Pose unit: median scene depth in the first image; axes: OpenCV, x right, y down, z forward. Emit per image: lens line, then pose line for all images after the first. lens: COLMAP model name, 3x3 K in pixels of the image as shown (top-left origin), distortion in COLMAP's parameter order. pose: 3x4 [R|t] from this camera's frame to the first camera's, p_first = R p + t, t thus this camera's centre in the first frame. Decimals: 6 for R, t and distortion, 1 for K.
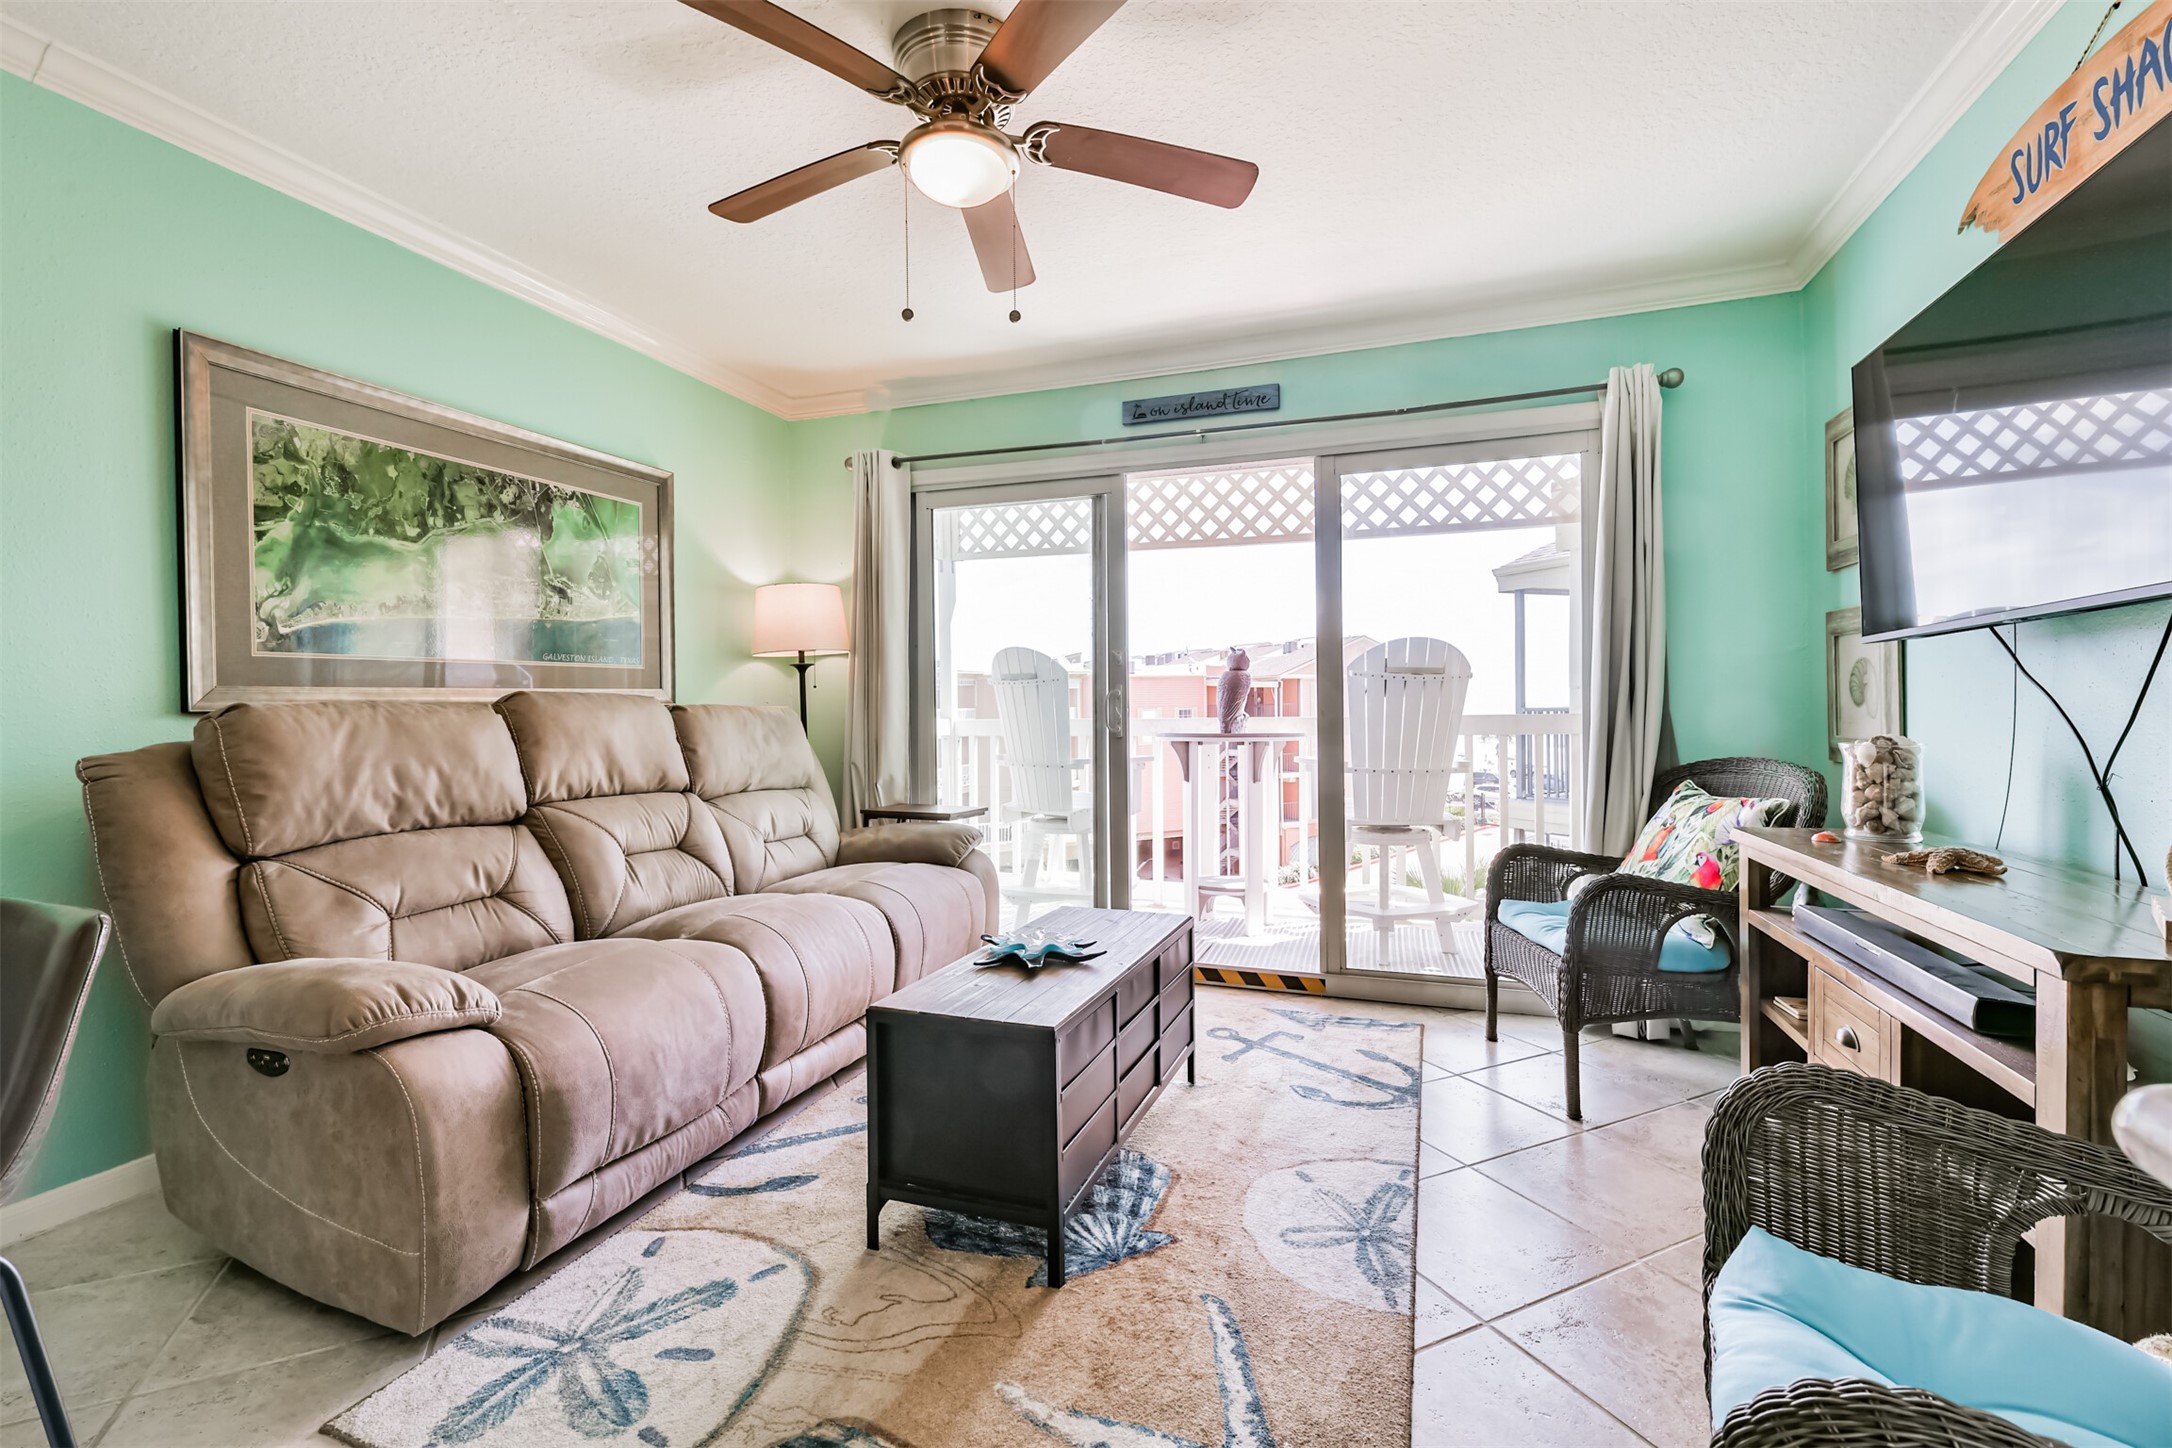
lens RADIAL K [[926.4, 0, 1106.9], [0, 926.4, 711.9], [0, 0, 1]] dist [0.003193, 0.000148]
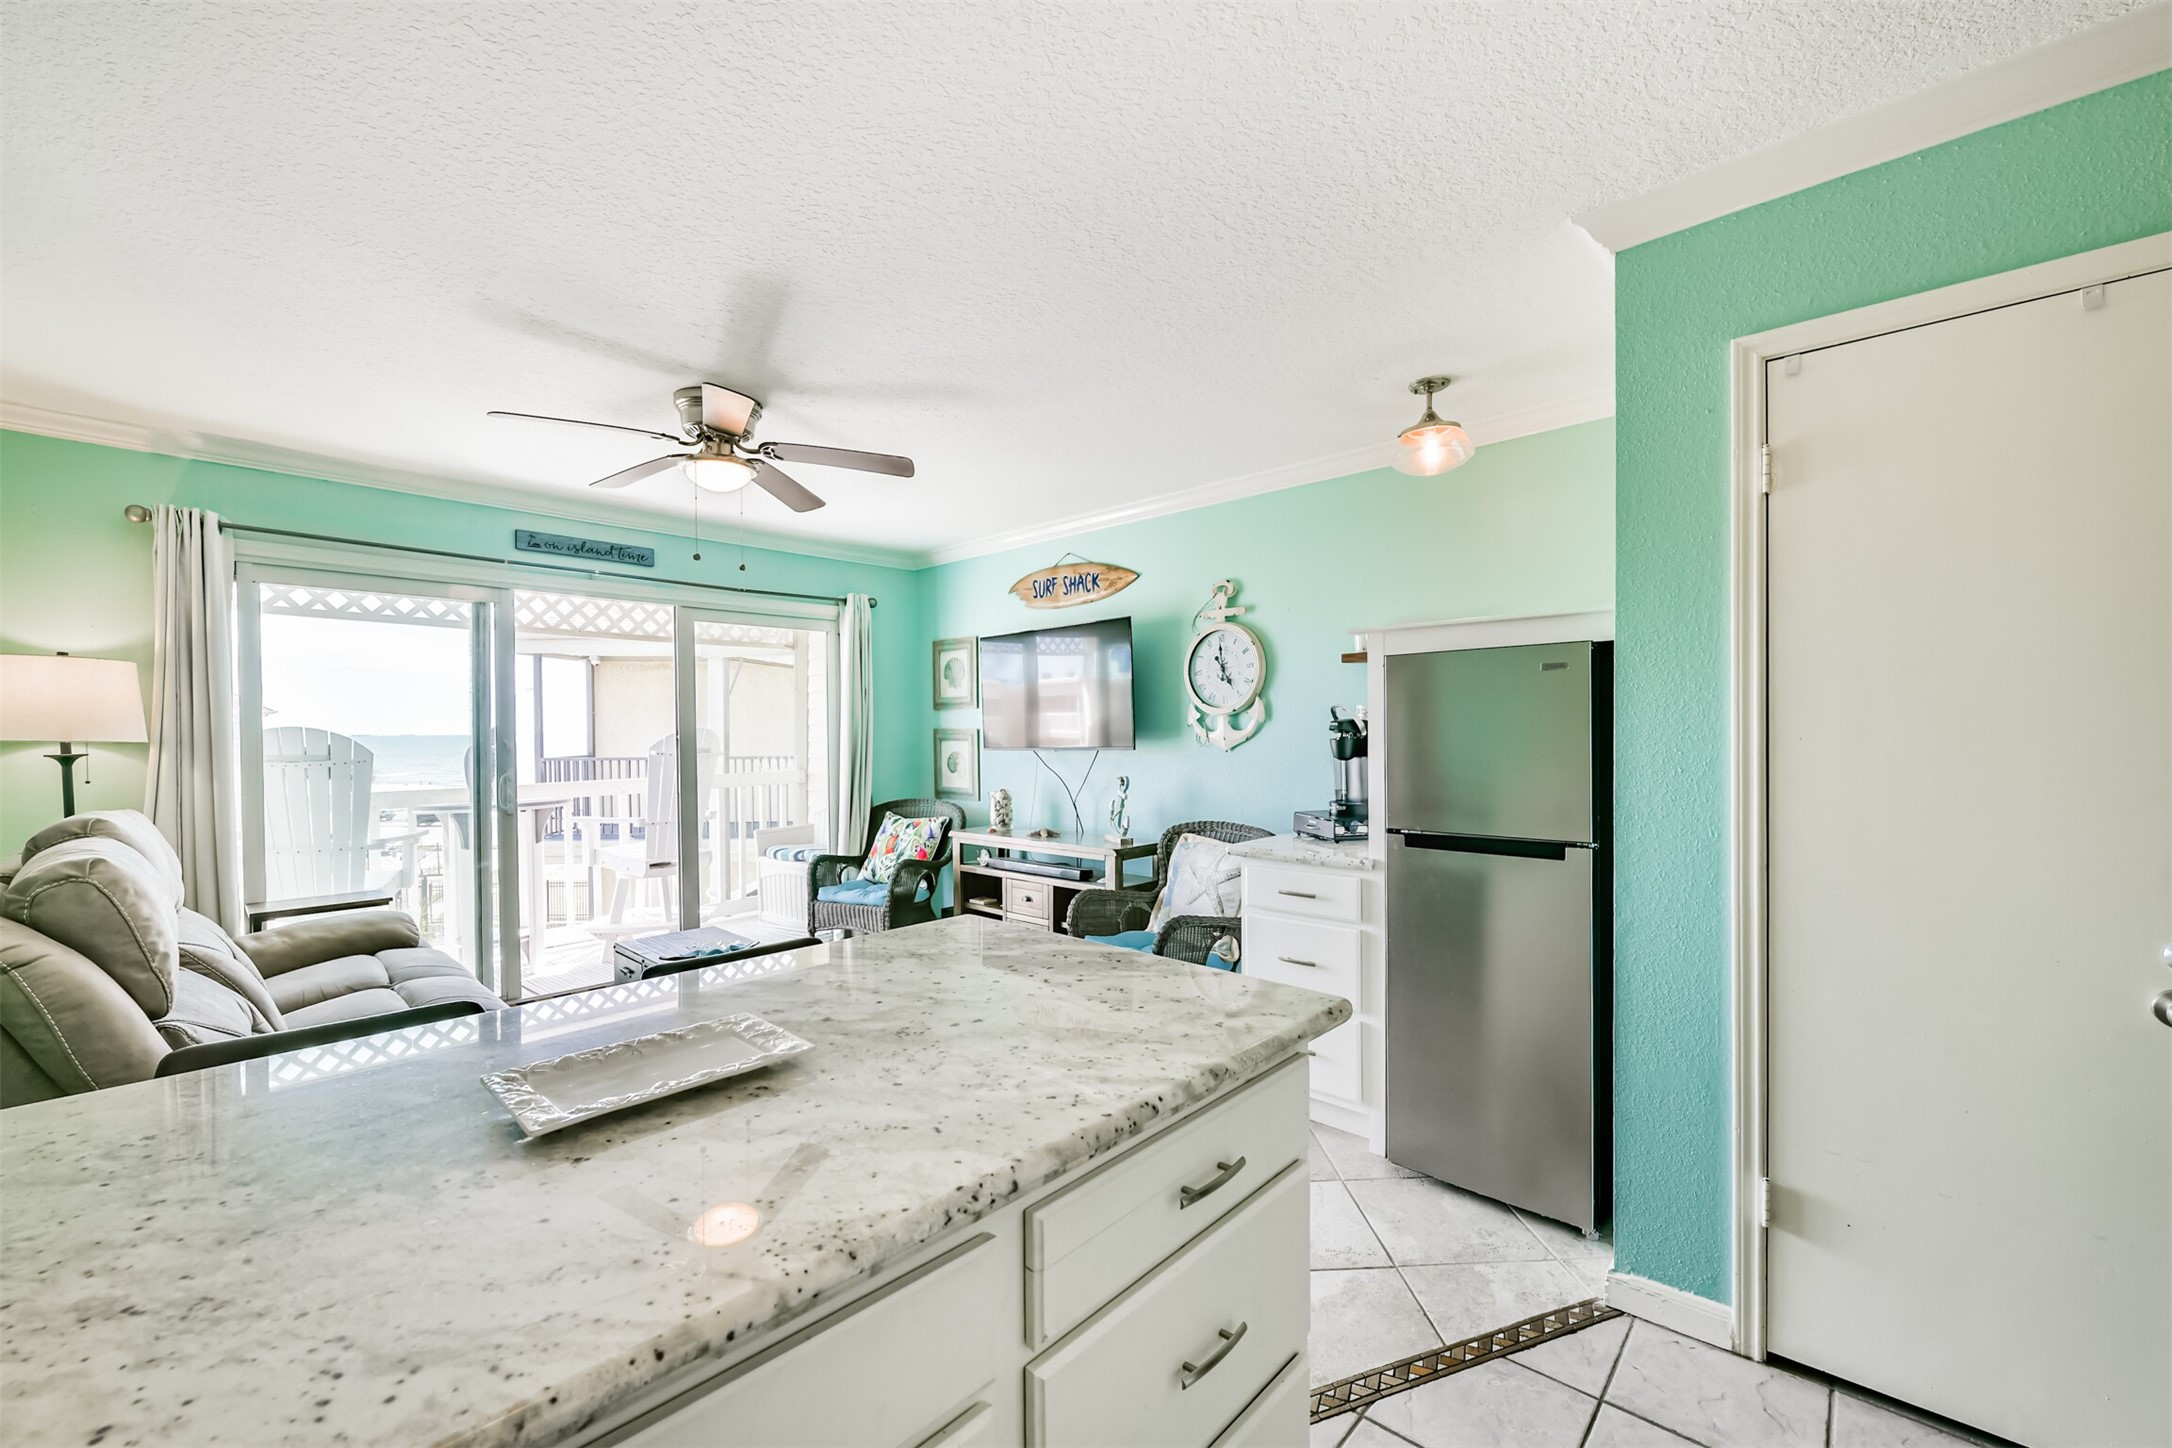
lens RADIAL K [[849.0, 0, 1090.8], [0, 849.0, 746.2], [0, 0, 1]] dist [0.000713, -0.000378]
pose [[0.406741, -0.011190, 0.913475, -0.955017], [0.009746, 0.999921, 0.007909, -0.085063], [-0.913491, 0.005685, 0.406818, -0.147188]]
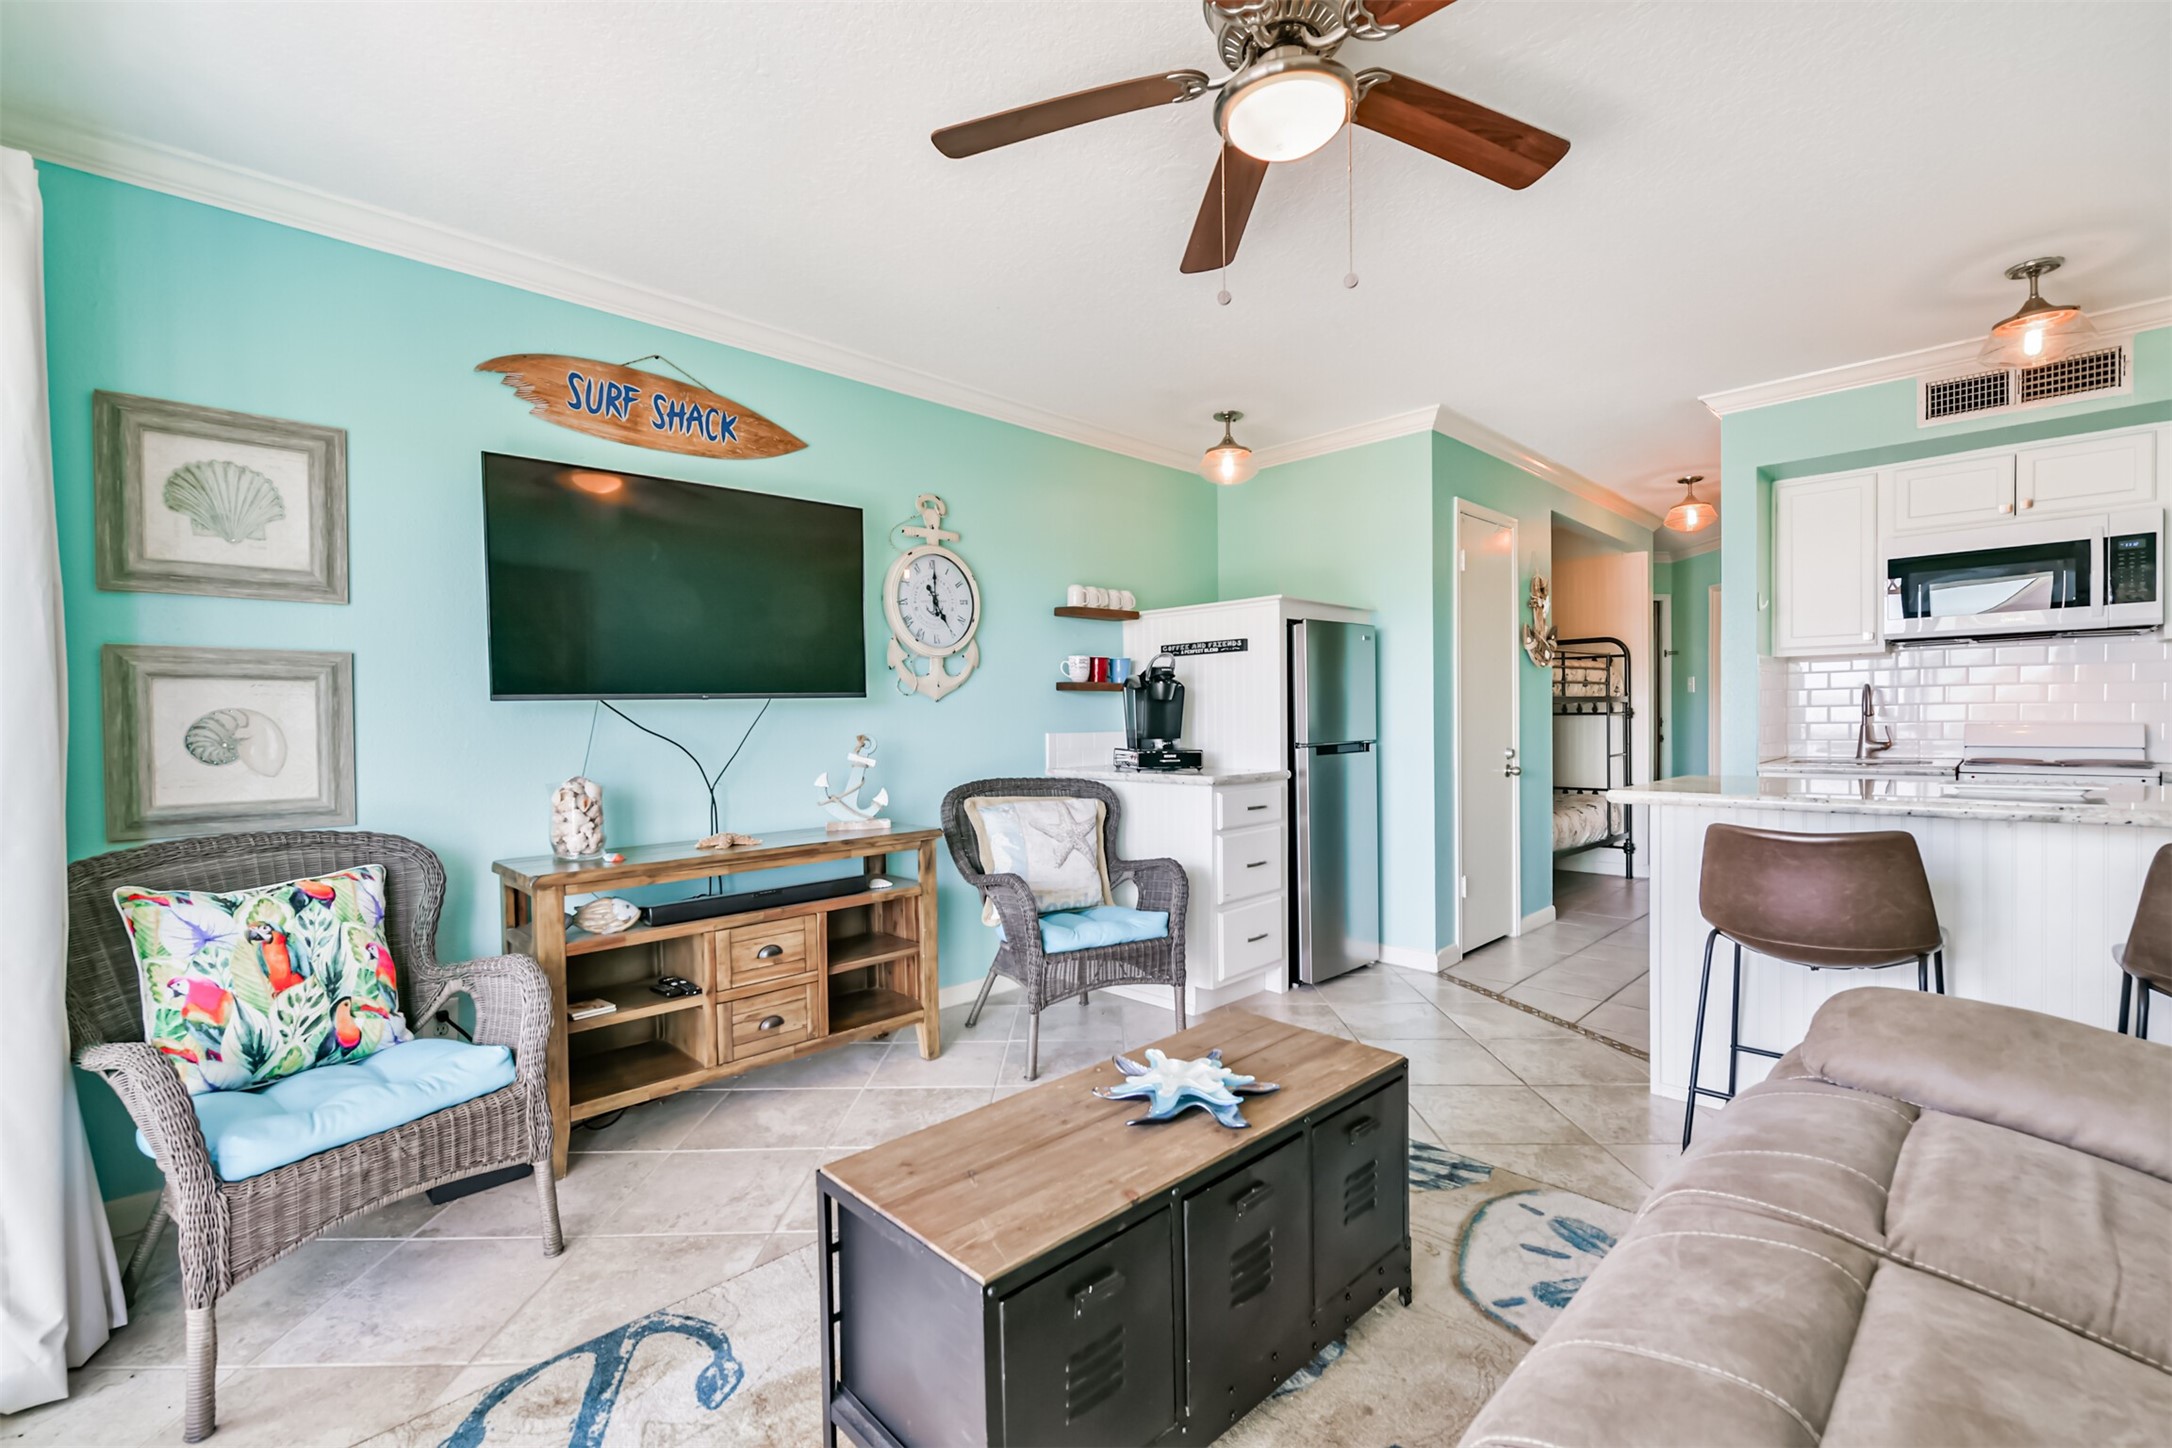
lens RADIAL K [[926.4, 0, 1079.3], [0, 926.4, 743.4], [0, 0, 1]] dist [0.003193, 0.000148]
pose [[-0.883249, 0.008974, 0.468817, -0.290672], [0.025813, 0.999231, 0.029504, -0.031800], [-0.468192, 0.038161, -0.882802, 1.413100]]
